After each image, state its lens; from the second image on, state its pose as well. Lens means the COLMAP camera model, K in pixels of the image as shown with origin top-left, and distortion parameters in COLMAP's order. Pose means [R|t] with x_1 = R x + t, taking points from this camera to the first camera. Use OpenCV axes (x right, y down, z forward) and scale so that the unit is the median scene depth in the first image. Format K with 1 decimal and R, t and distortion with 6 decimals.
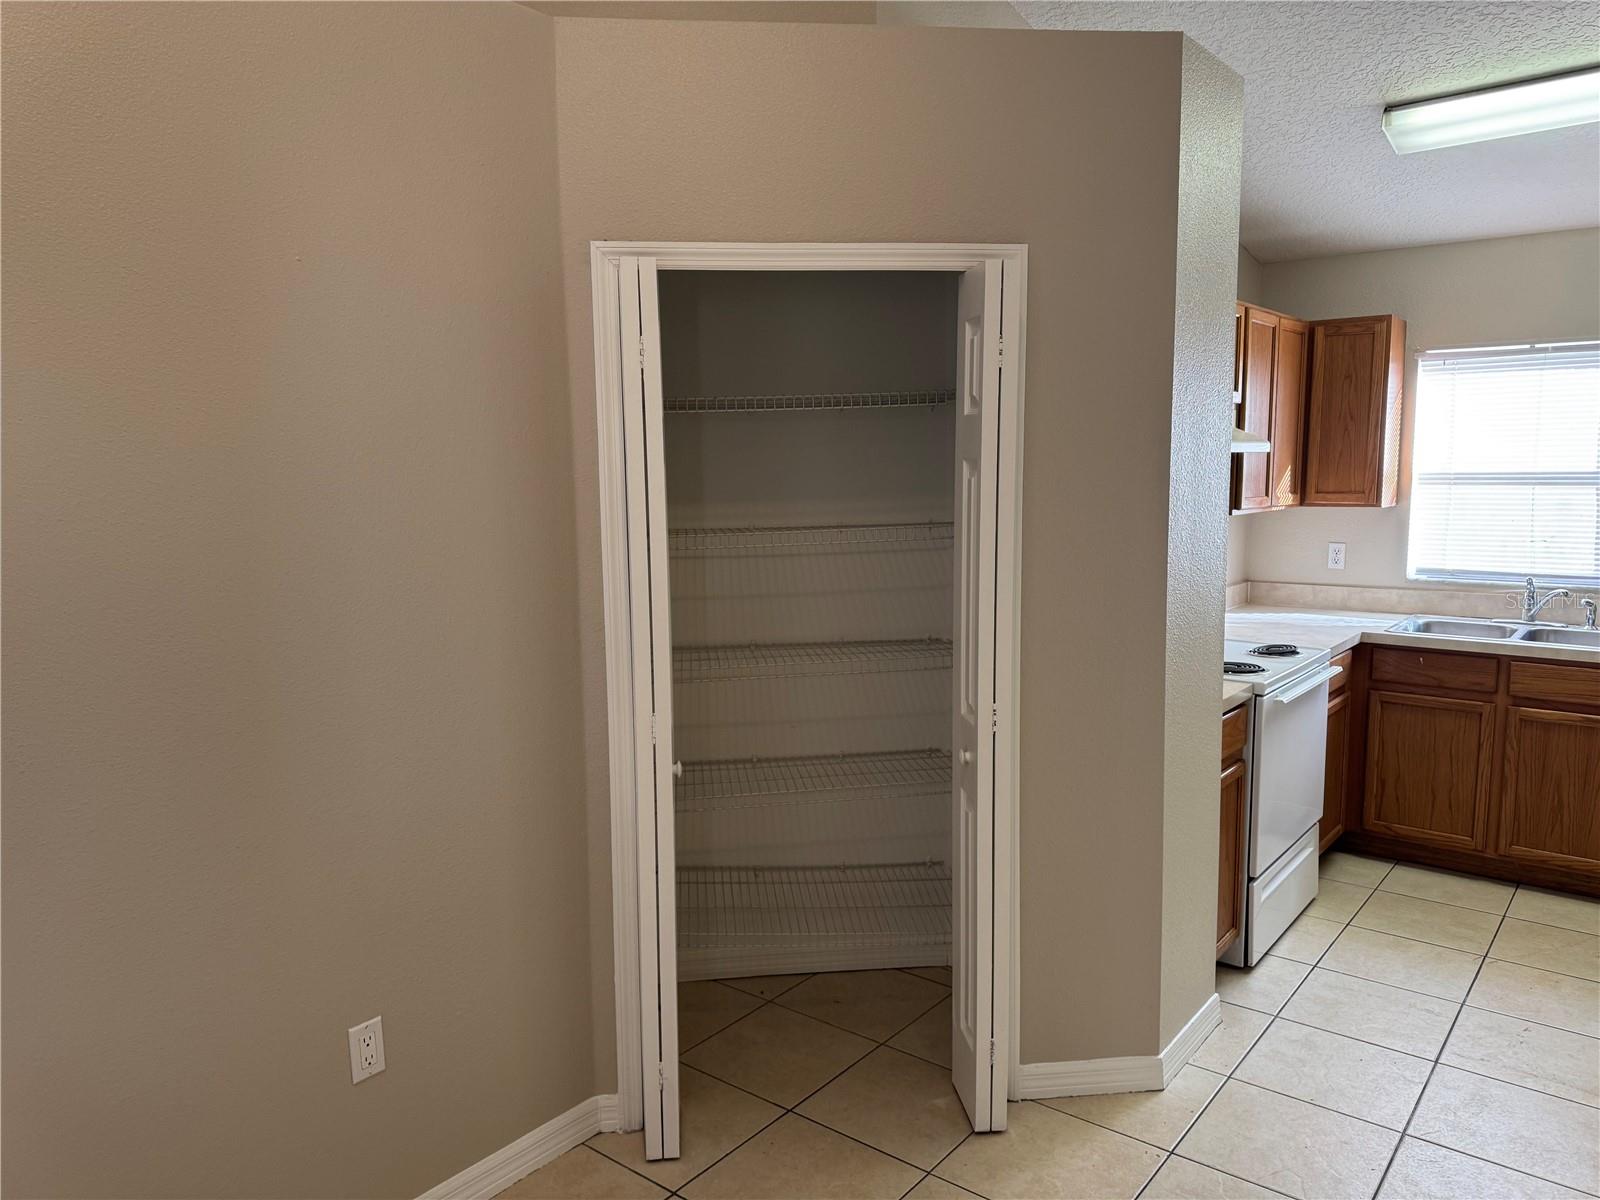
lens RADIAL K [[1137.4, 0, 792.0], [0, 1137.4, 600.4], [0, 0, 1]] dist [0.043402, -0.039418]
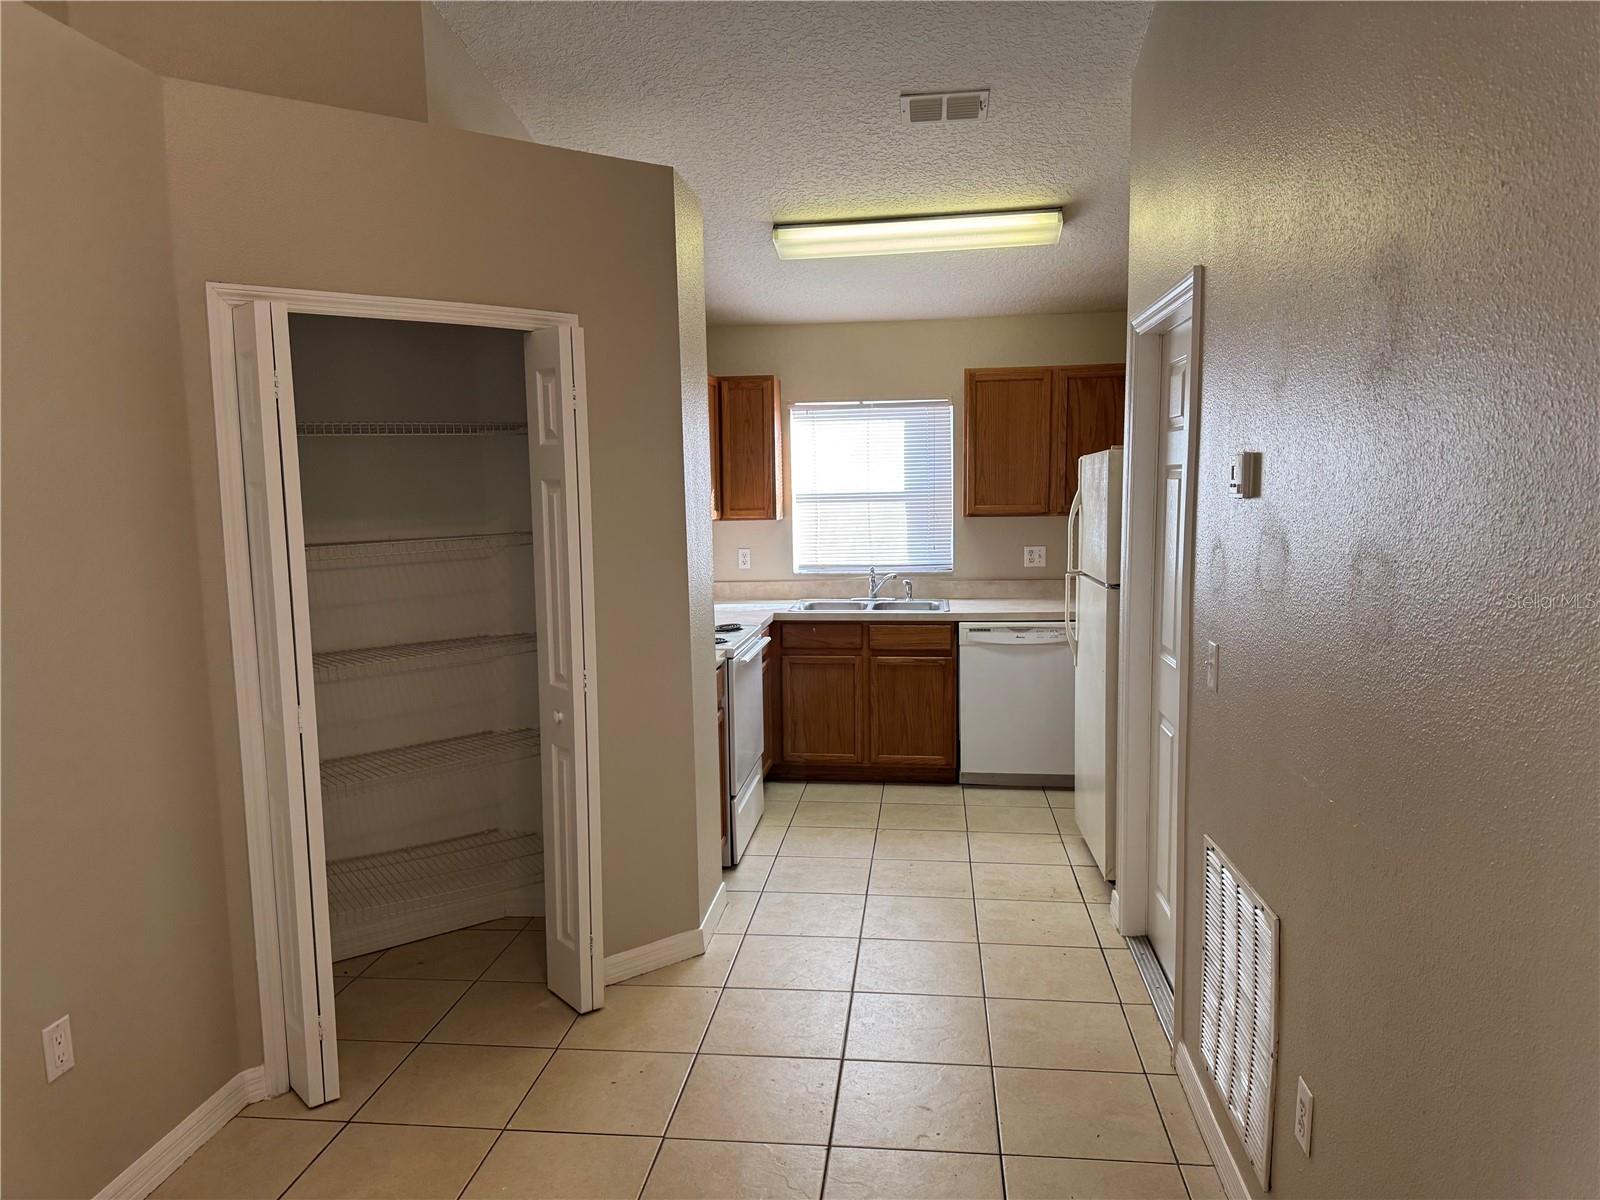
lens RADIAL K [[1137.4, 0, 778.5], [0, 1137.4, 623.7], [0, 0, 1]] dist [0.043402, -0.039418]
pose [[0.853655, -0.068747, 0.516282, -0.211219], [0.072638, 0.997278, 0.012690, 0.027611], [-0.515749, 0.026669, 0.856324, -0.153529]]
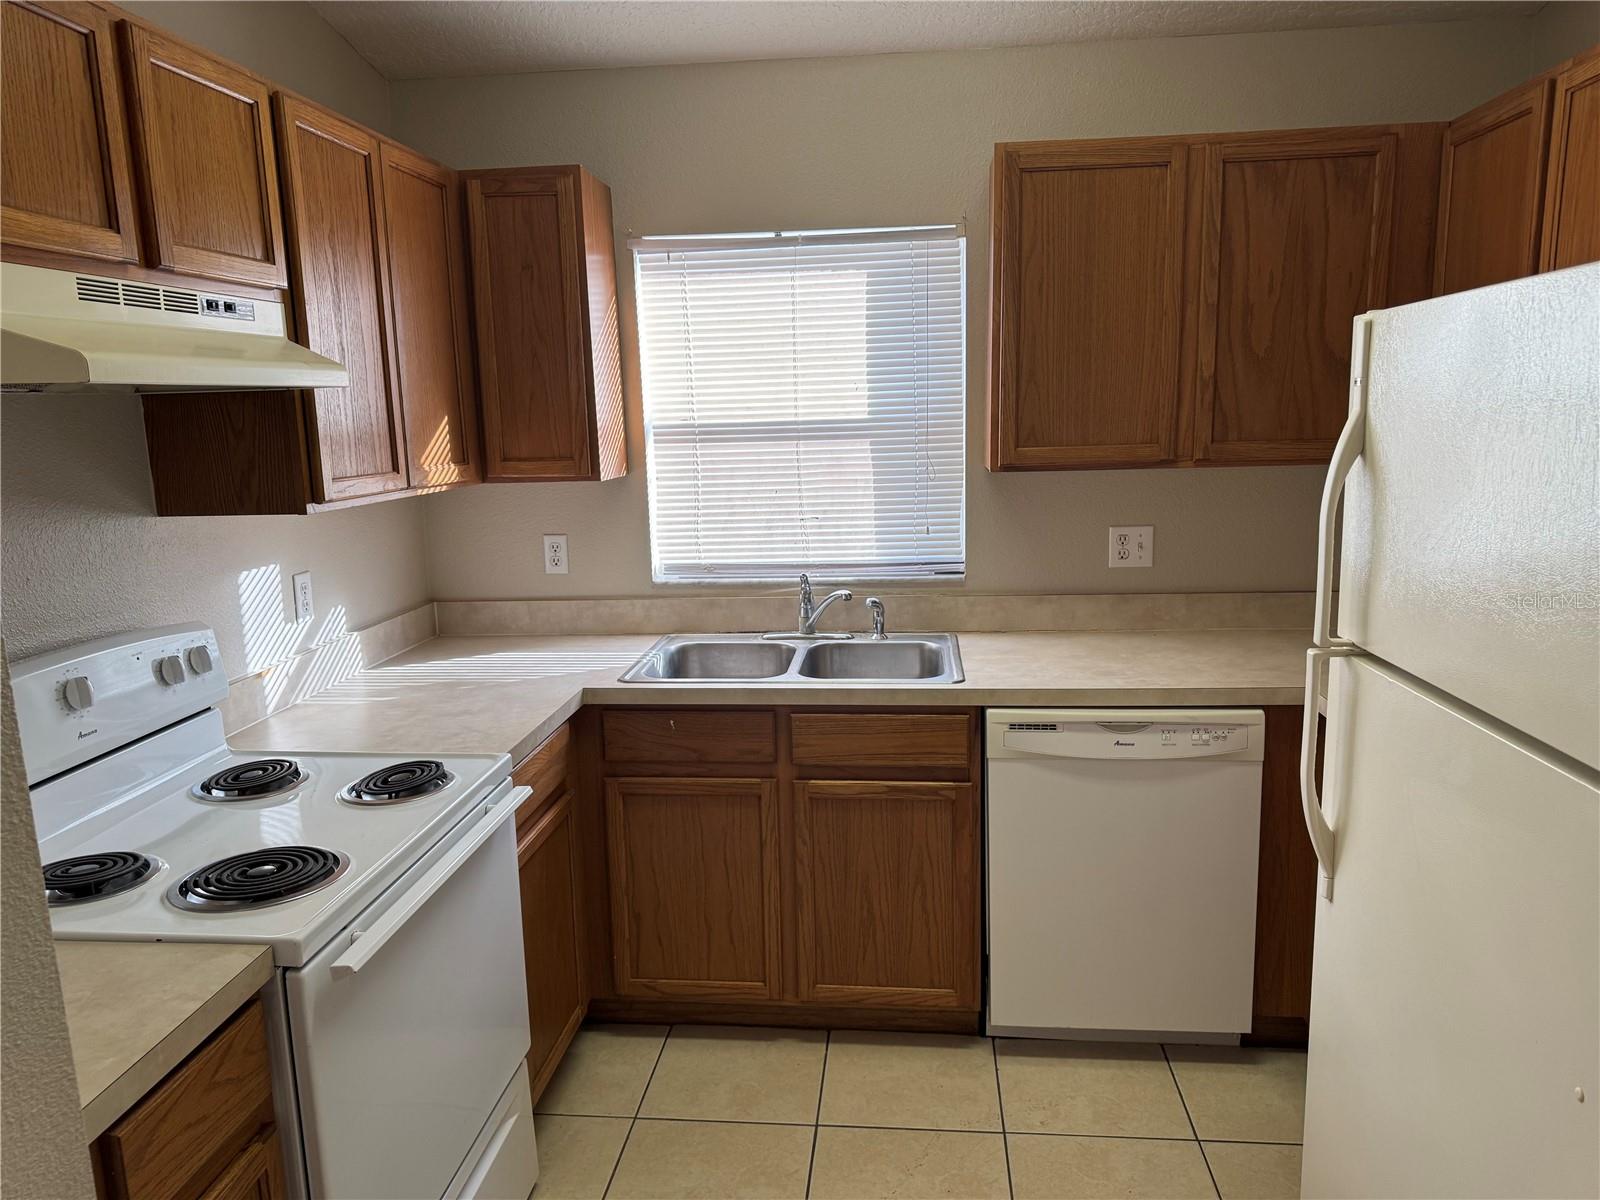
lens RADIAL K [[1137.4, 0, 799.7], [0, 1137.4, 600.3], [0, 0, 1]] dist [0.043402, -0.039418]
pose [[0.839096, -0.103653, 0.534017, 0.320673], [0.085056, 0.994604, 0.059405, -0.052447], [-0.537293, -0.004425, 0.843384, 0.499565]]
